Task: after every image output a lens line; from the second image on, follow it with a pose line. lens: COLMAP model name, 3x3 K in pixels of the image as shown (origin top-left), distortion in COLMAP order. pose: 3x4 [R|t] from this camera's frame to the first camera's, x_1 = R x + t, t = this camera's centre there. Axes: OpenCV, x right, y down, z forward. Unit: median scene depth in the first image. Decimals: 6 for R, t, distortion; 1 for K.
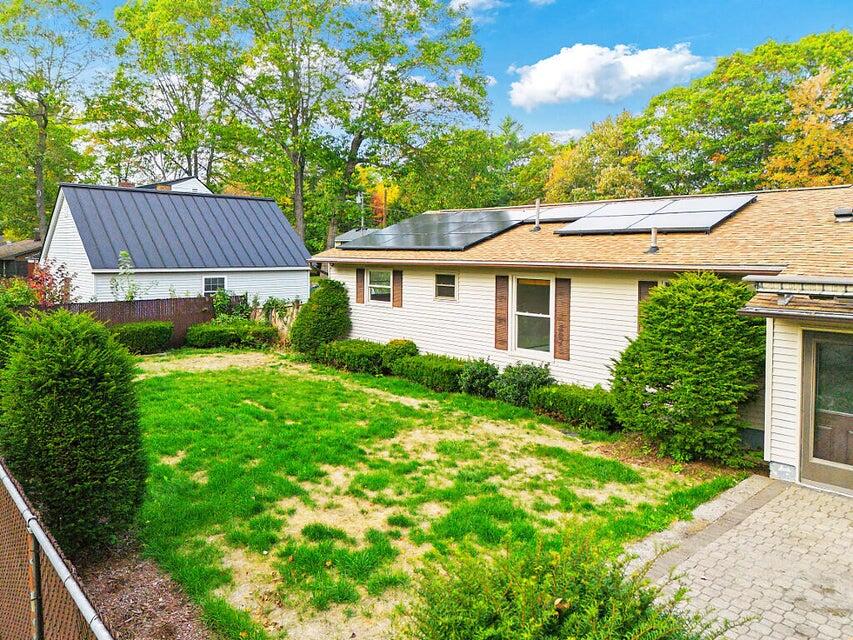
lens RADIAL K [[626.2, 0, 442.2], [0, 626.2, 293.0], [0, 0, 1]] dist [0.064982, -0.001125]
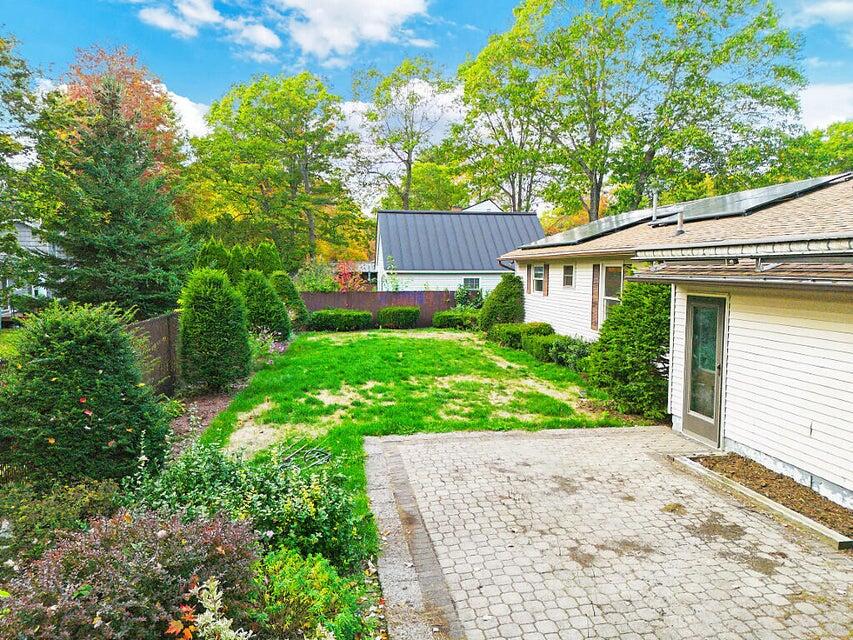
lens RADIAL K [[609.3, 0, 426.5], [0, 609.3, 320.0], [0, 0, 1]] dist [0.029950, -0.007457]
pose [[0.812053, 0.041089, -0.582136, 0.456320], [-0.031344, 0.999149, 0.026801, 0.048900], [0.582742, -0.003517, 0.812650, -0.067002]]
